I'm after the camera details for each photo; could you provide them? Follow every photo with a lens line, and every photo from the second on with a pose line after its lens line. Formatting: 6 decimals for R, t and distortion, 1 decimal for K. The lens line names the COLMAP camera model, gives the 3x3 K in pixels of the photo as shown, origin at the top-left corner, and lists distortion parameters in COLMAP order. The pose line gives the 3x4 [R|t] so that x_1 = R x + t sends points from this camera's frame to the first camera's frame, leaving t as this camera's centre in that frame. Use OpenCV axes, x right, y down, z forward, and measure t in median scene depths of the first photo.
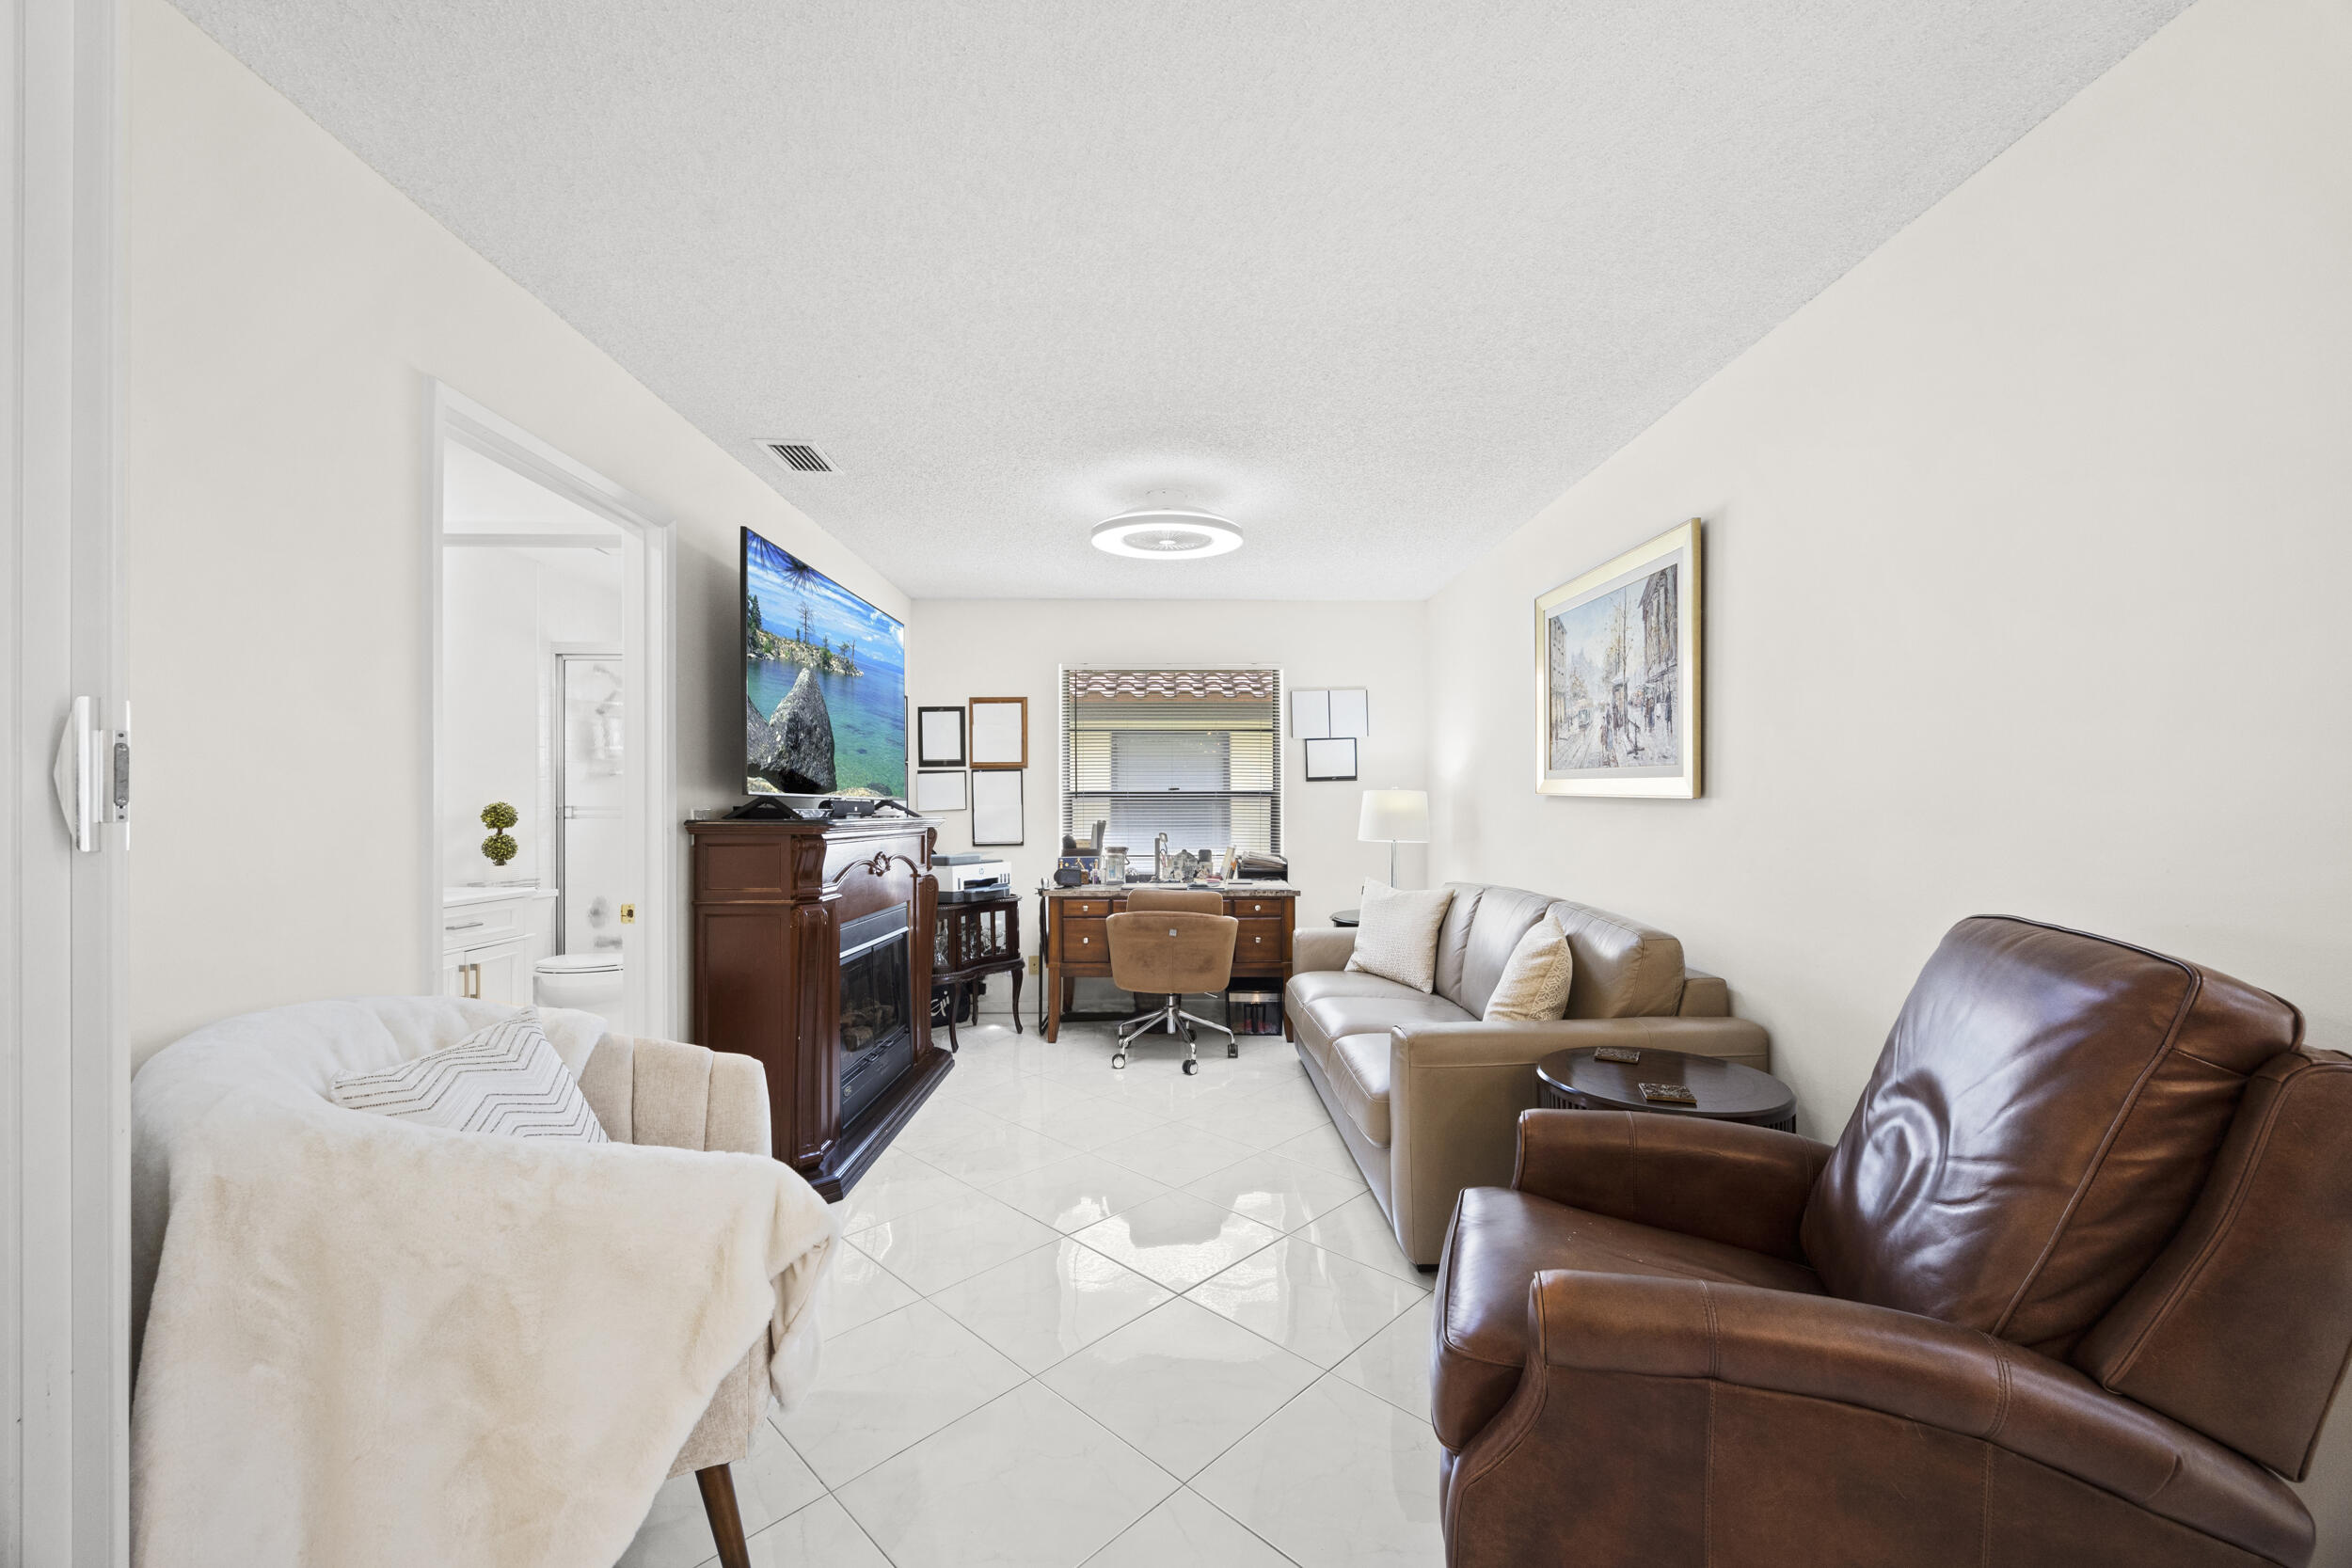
lens RADIAL K [[902.9, 0, 1195.5], [0, 902.9, 811.9], [0, 0, 1]] dist [-0.002062, 0.000625]
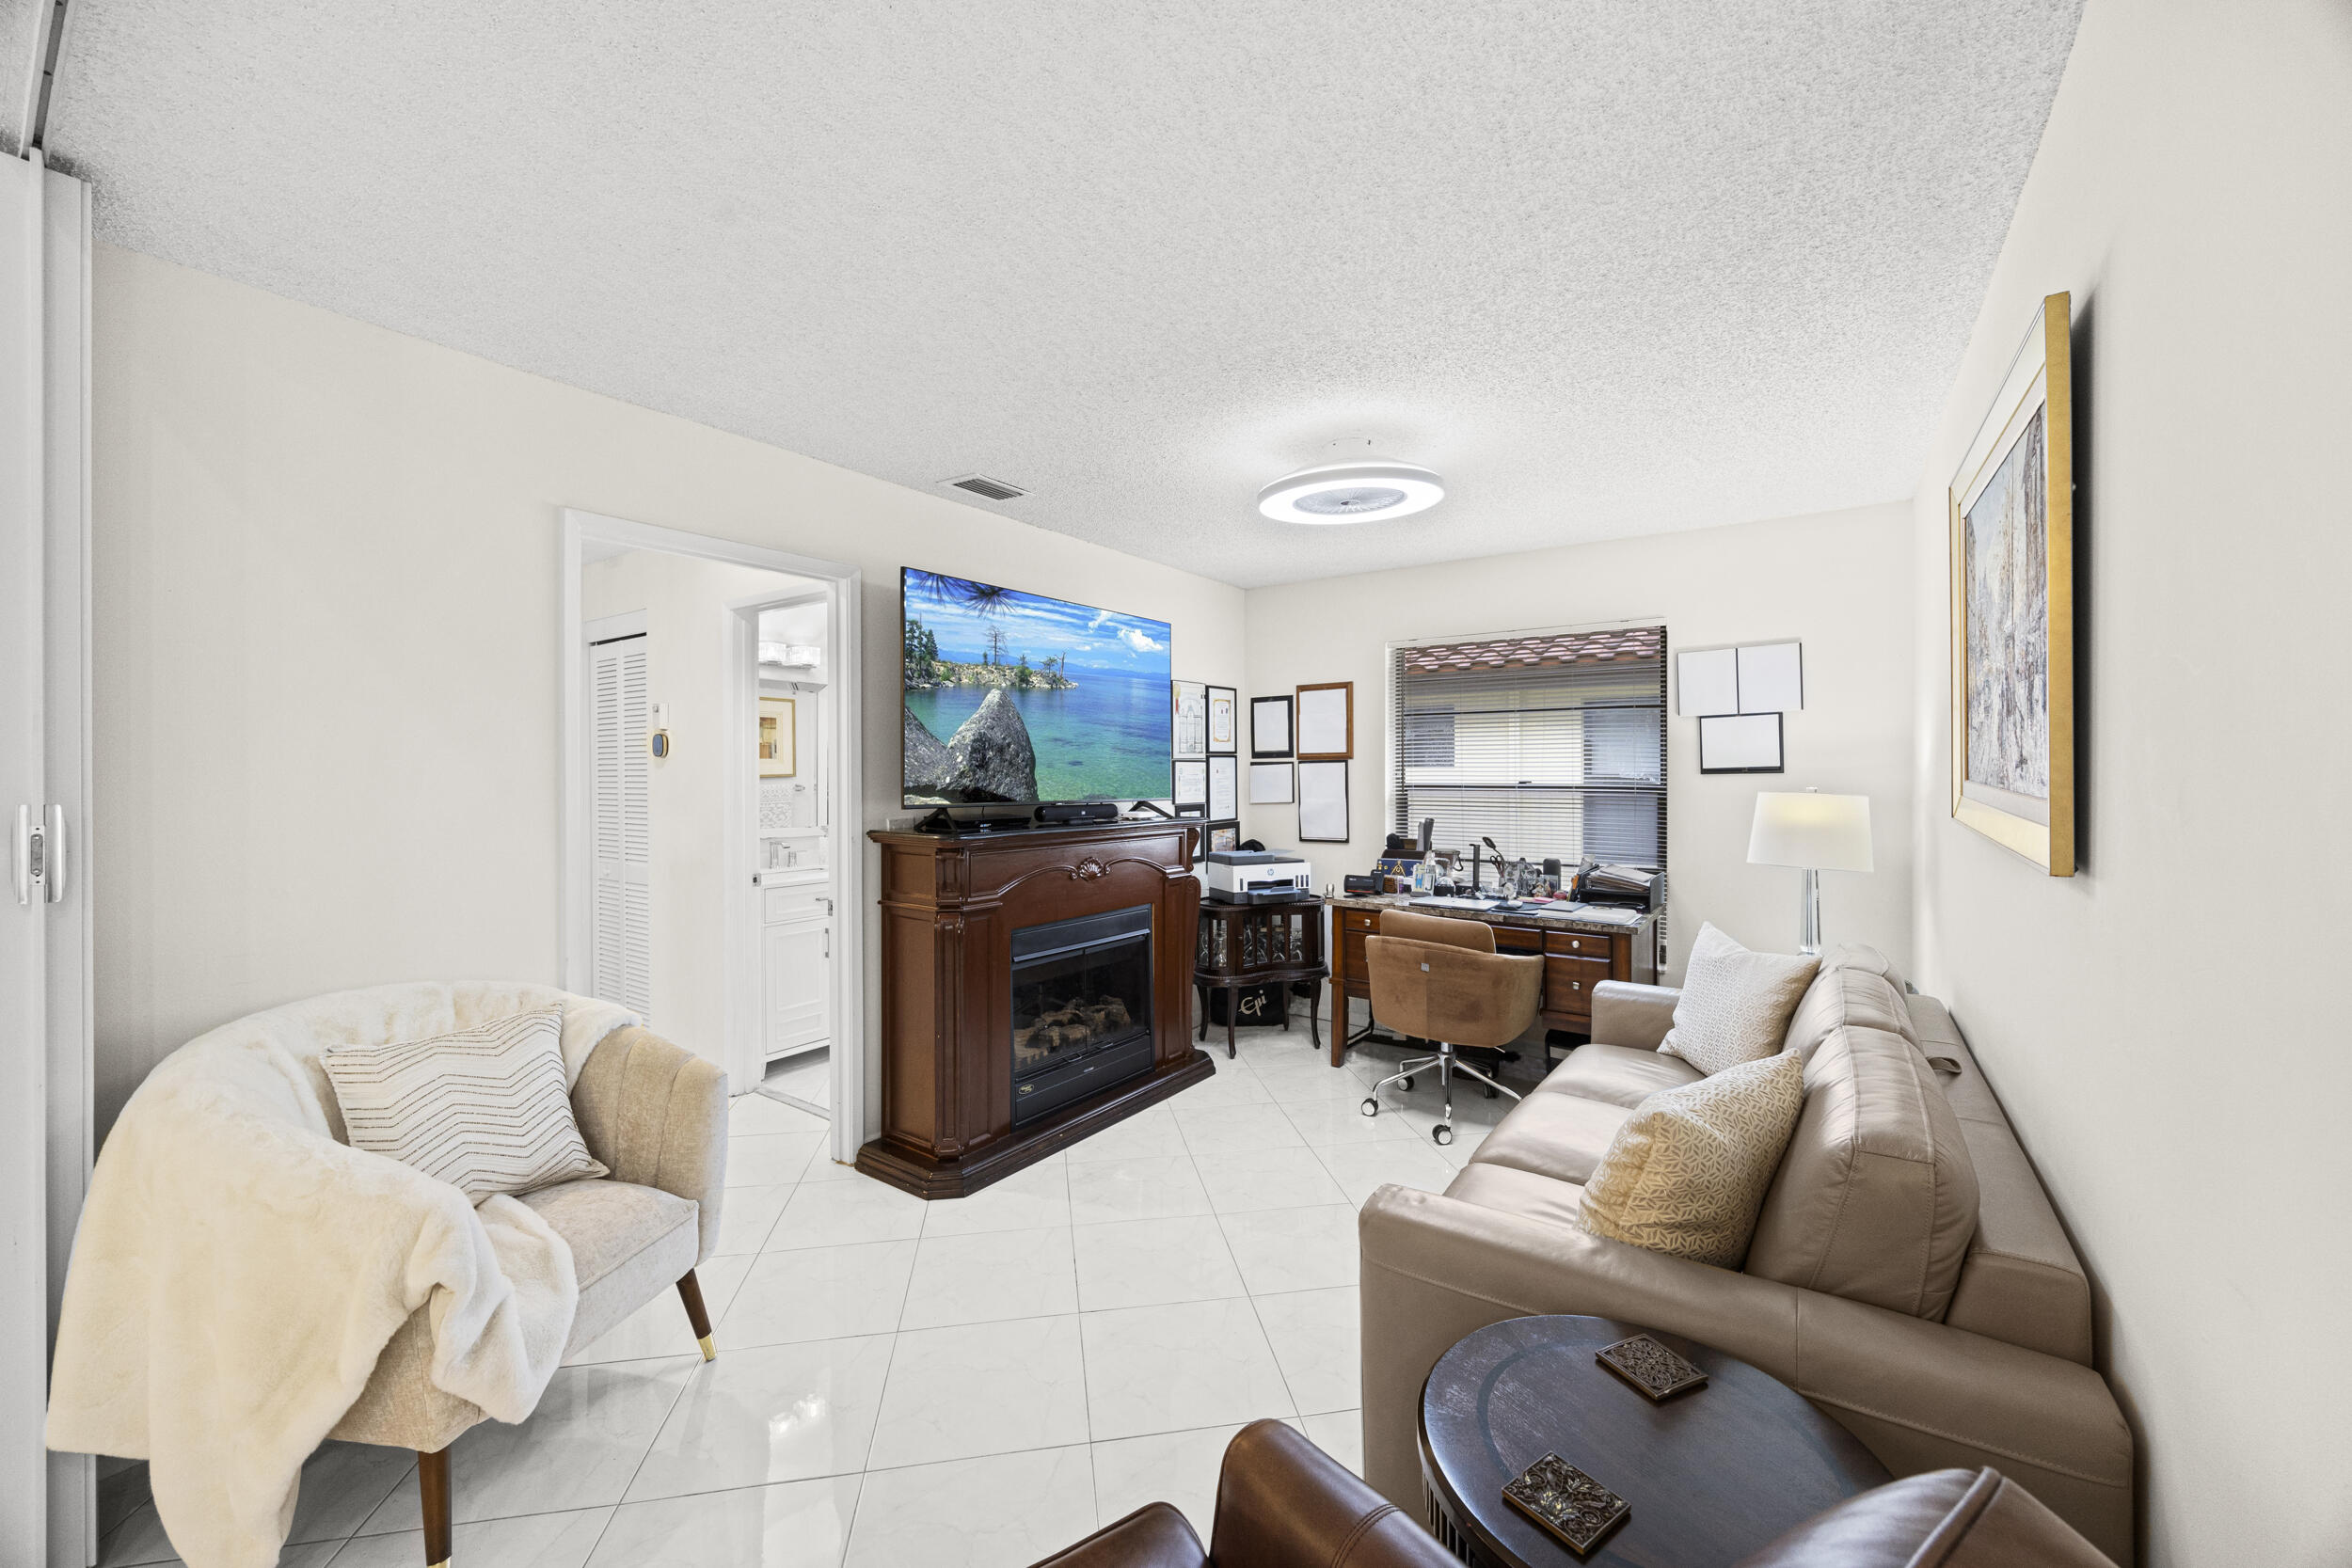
lens RADIAL K [[902.9, 0, 1174.8], [0, 902.9, 799.4], [0, 0, 1]] dist [-0.002062, 0.000625]
pose [[0.805333, 0.020832, -0.592457, 0.240450], [-0.001762, 0.999462, 0.032749, -0.041760], [0.592820, -0.025330, 0.804936, 0.171488]]
